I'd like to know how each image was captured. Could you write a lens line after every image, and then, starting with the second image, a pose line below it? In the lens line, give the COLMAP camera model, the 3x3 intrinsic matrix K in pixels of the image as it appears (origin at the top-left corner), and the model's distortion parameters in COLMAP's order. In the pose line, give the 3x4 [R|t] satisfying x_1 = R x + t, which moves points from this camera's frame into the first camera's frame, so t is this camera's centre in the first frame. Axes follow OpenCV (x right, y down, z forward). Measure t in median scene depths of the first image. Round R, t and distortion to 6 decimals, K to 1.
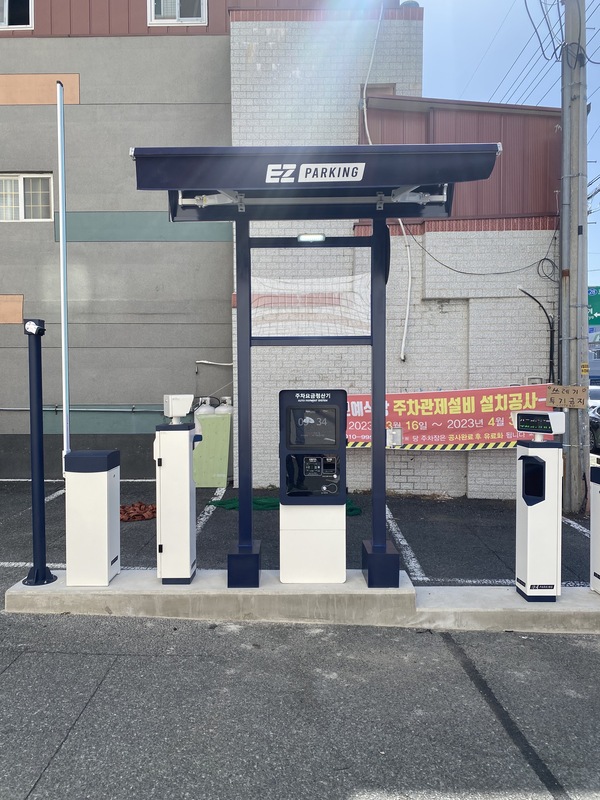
lens RADIAL K [[614.8, 0, 294.9], [0, 614.8, 397.5], [0, 0, 1]] dist [0.012223, -0.000725]
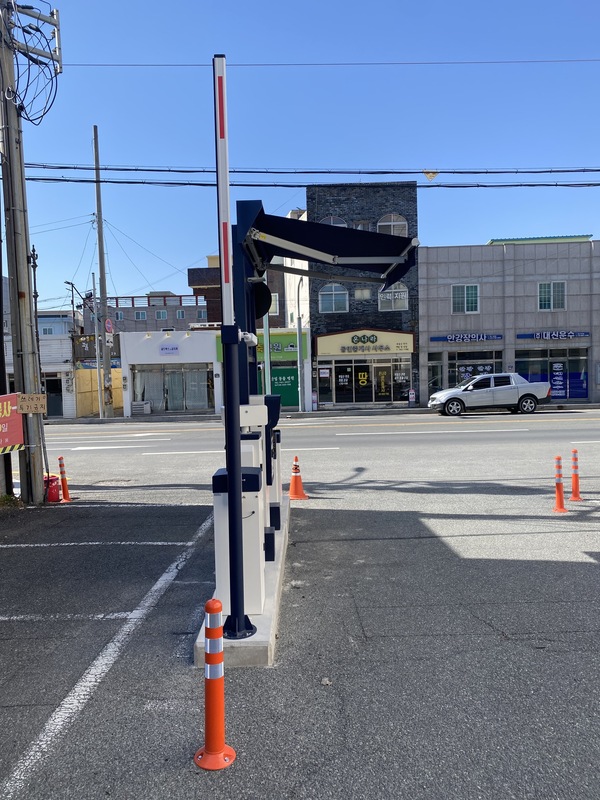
lens RADIAL K [[609.6, 0, 300.0], [0, 609.6, 400.0], [0, 0, 1]] dist [0.039458, -0.007921]
pose [[-0.004030, -0.043355, 0.999052, -1.304836], [0.053626, 0.997613, 0.043509, -0.057190], [-0.998553, 0.053751, -0.001695, 0.939856]]
